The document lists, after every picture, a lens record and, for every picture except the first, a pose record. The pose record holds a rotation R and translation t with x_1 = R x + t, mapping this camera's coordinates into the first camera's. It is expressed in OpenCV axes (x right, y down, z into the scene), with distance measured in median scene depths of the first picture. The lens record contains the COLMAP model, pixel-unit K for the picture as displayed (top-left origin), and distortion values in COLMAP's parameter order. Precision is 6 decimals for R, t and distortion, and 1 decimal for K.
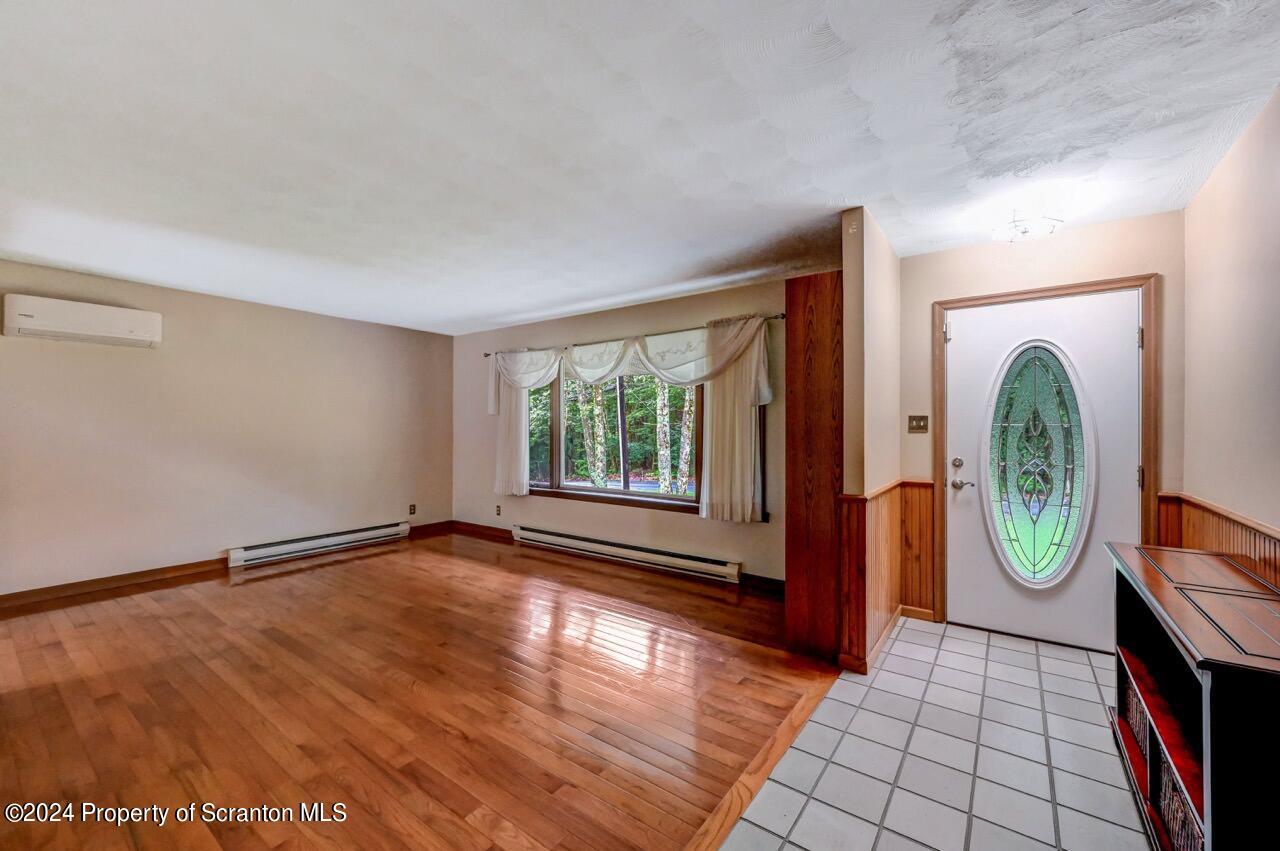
lens RADIAL K [[507.8, 0, 640.0], [0, 507.8, 425.5], [0, 0, 1]] dist [0.001673, 0.000285]
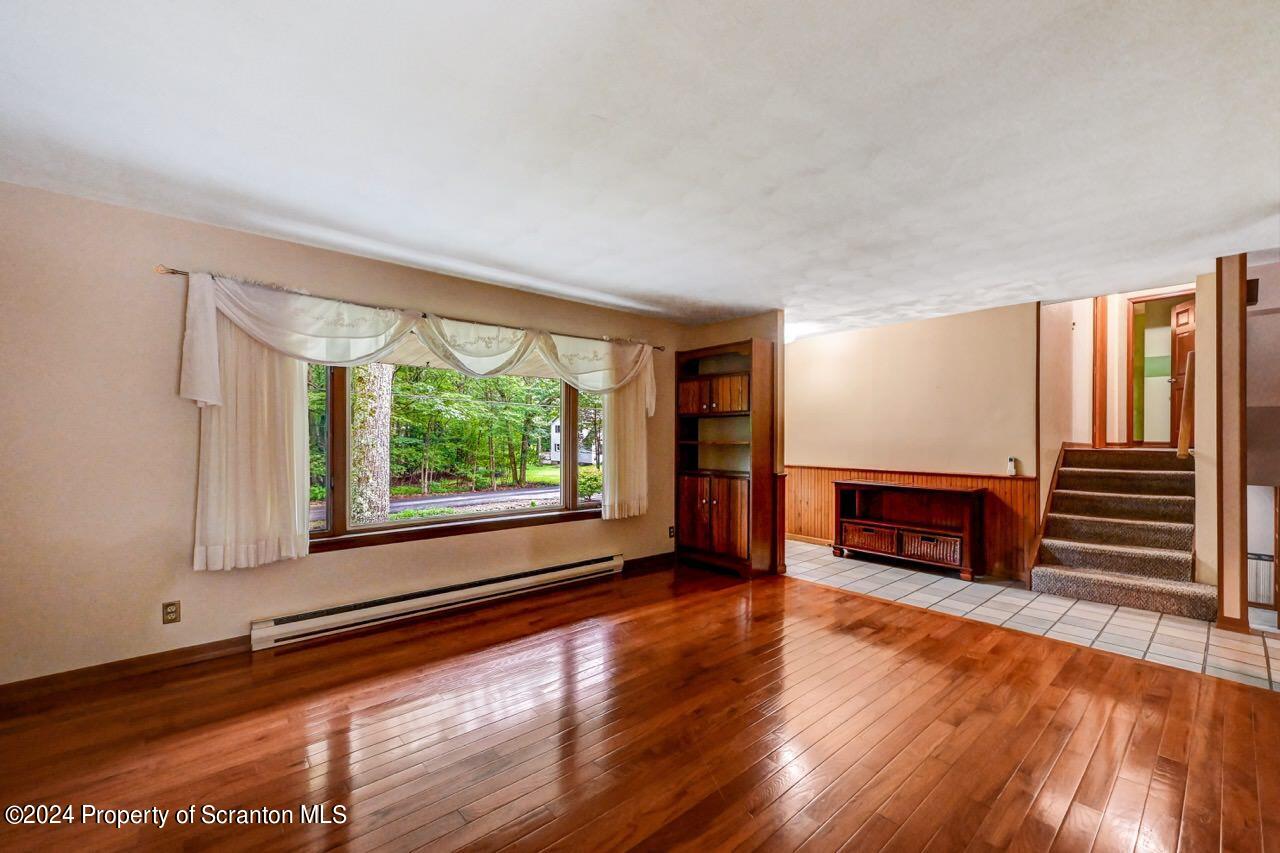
lens RADIAL K [[517.8, 0, 641.0], [0, 517.8, 439.9], [0, 0, 1]] dist [-0.000612, 0.000013]
pose [[0.225195, -0.002849, 0.974310, -0.855773], [-0.003243, 0.999988, 0.003674, 0.009626], [-0.974308, -0.003987, 0.225183, 0.637409]]
